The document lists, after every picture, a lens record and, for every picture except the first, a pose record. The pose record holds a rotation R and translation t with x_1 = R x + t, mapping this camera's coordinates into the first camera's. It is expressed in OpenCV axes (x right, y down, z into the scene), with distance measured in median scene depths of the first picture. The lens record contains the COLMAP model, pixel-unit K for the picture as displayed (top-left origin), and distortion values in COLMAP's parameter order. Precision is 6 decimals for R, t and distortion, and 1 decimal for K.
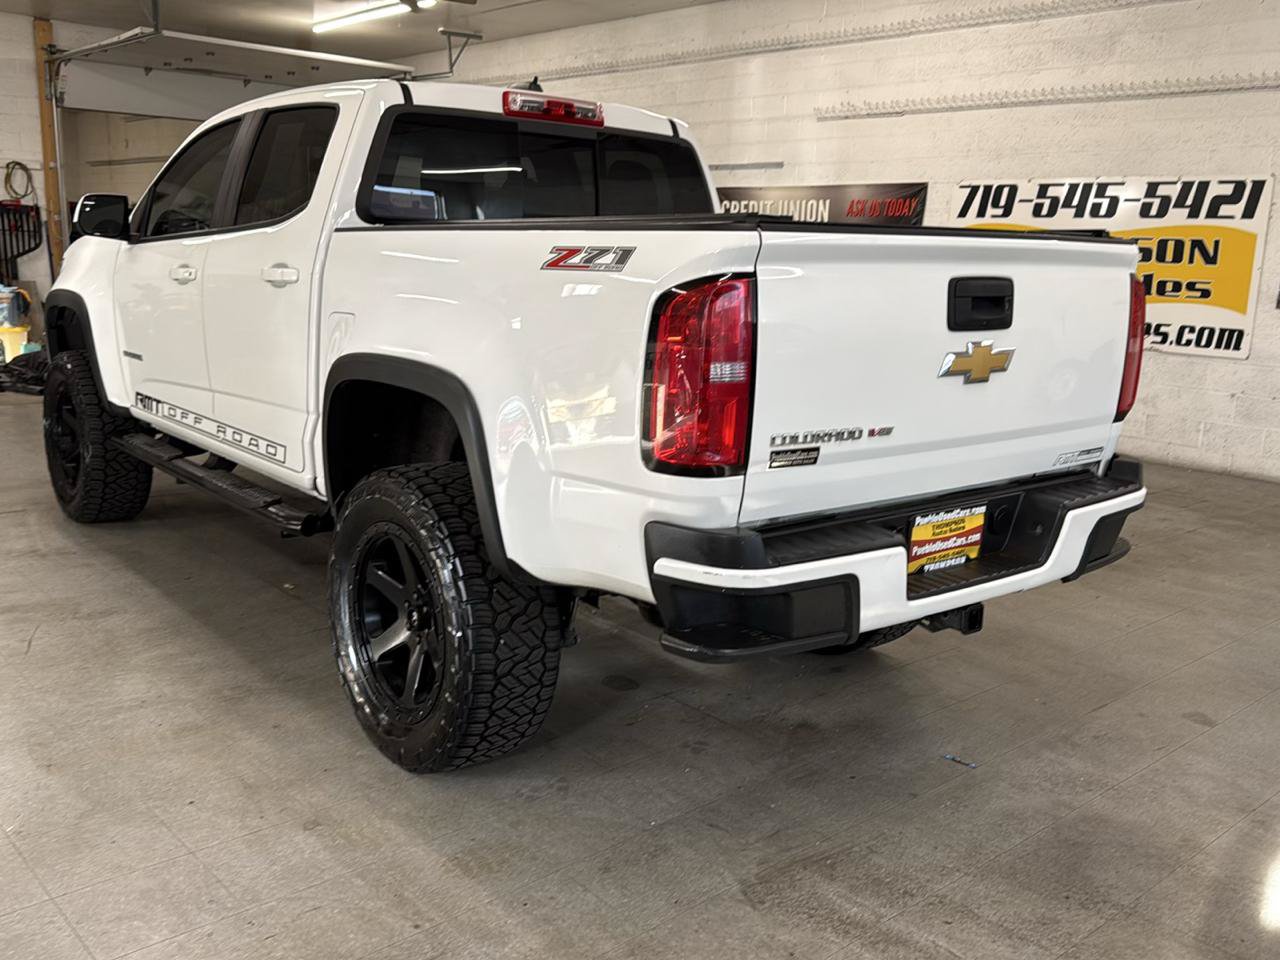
lens RADIAL K [[1144.1, 0, 636.2], [0, 1144.1, 484.4], [0, 0, 1]] dist [0.111295, -0.181277]
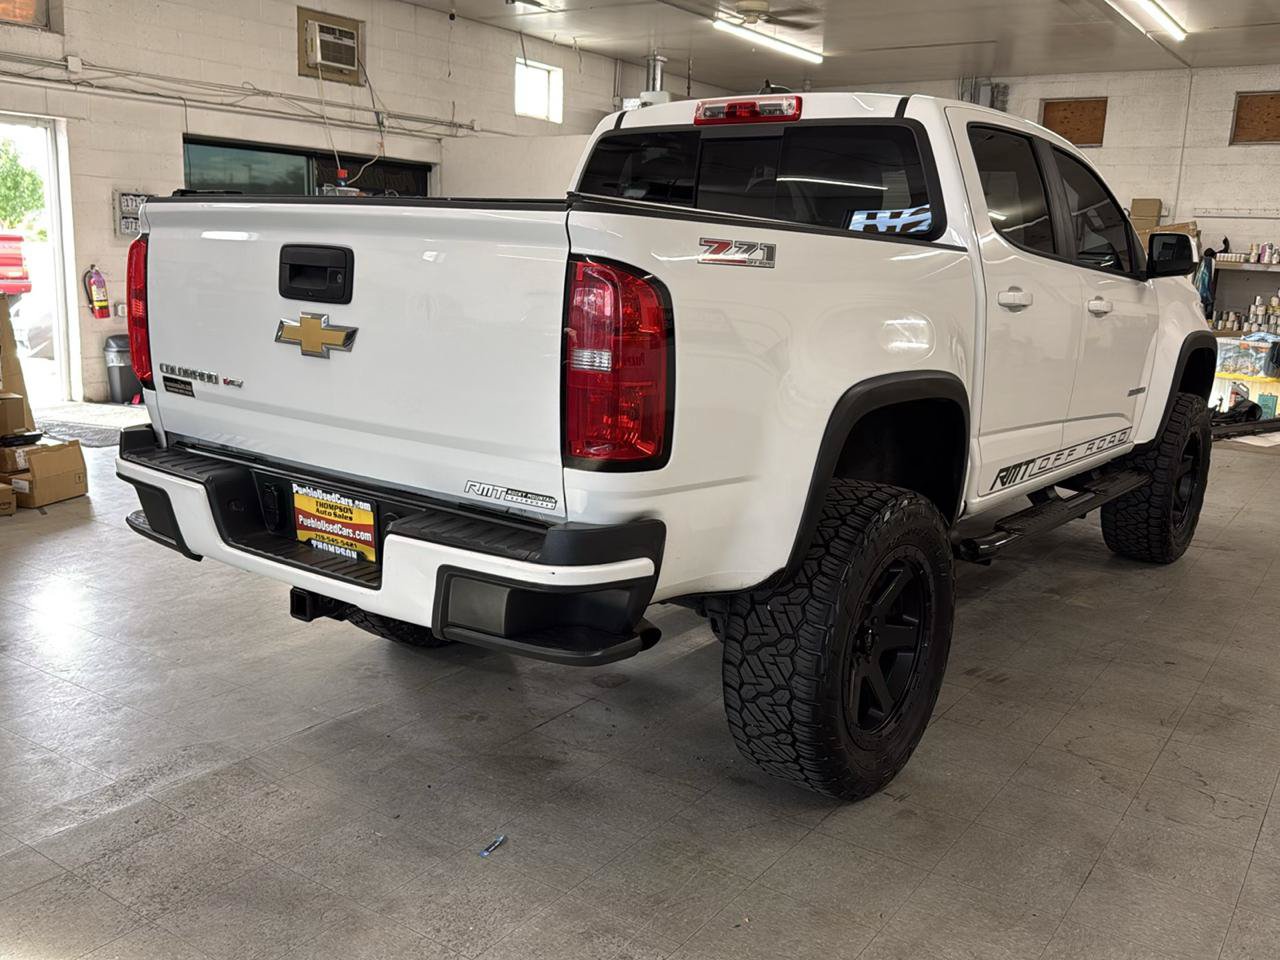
lens RADIAL K [[1144.1, 0, 648.3], [0, 1144.1, 483.5], [0, 0, 1]] dist [0.111295, -0.181277]
pose [[0.241598, 0.170049, -0.955361, 1.007466], [-0.230651, 0.966373, 0.113681, -0.123939], [0.942566, 0.192889, 0.272695, 0.797682]]
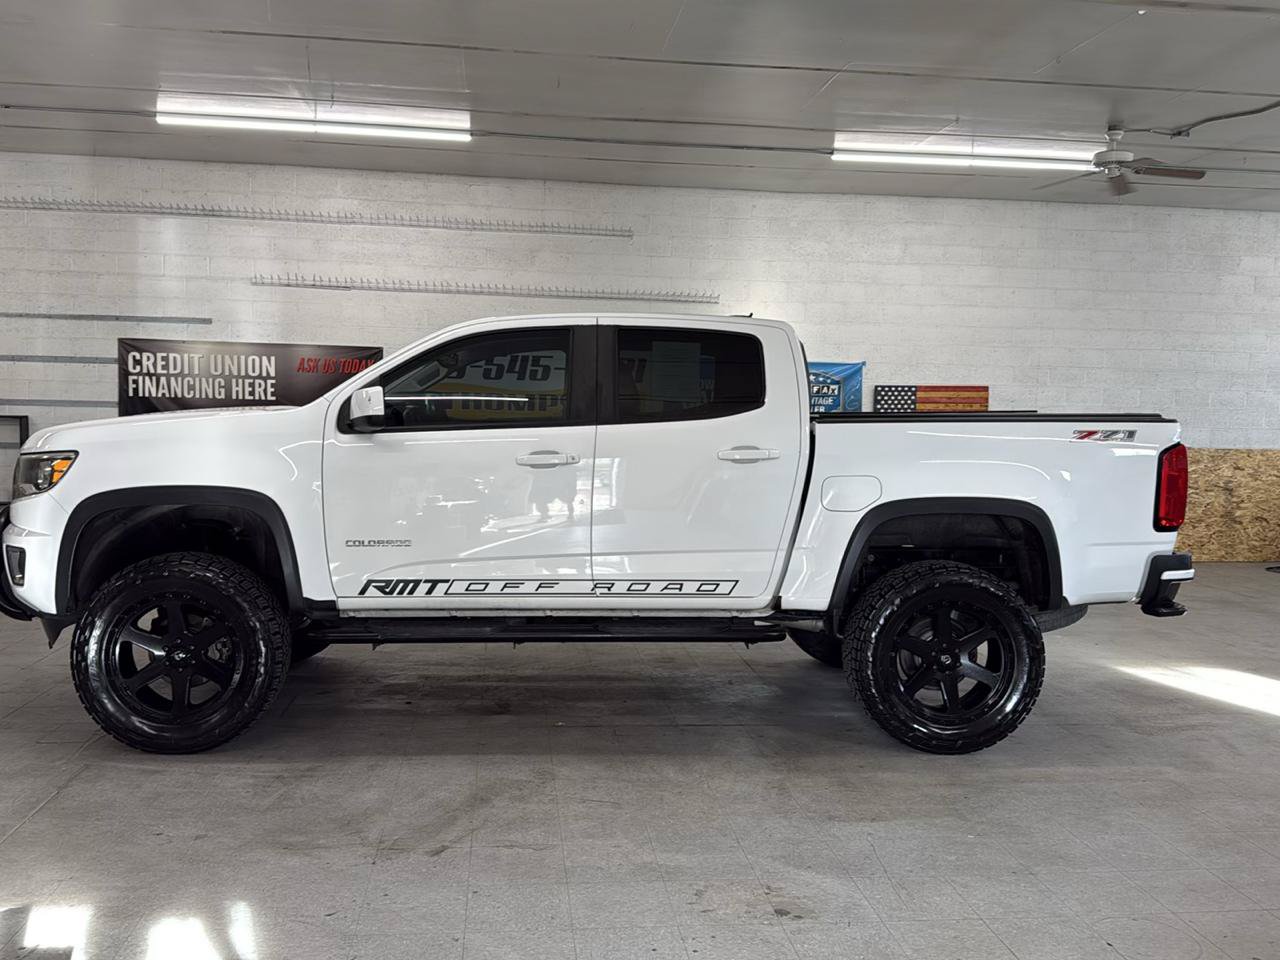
lens RADIAL K [[1144.1, 0, 632.5], [0, 1144.1, 485.0], [0, 0, 1]] dist [0.111295, -0.181277]
pose [[0.569514, -0.079978, 0.818081, -1.583791], [0.164981, 0.986124, -0.018447, -0.151210], [-0.805255, 0.145474, 0.574806, 0.353295]]
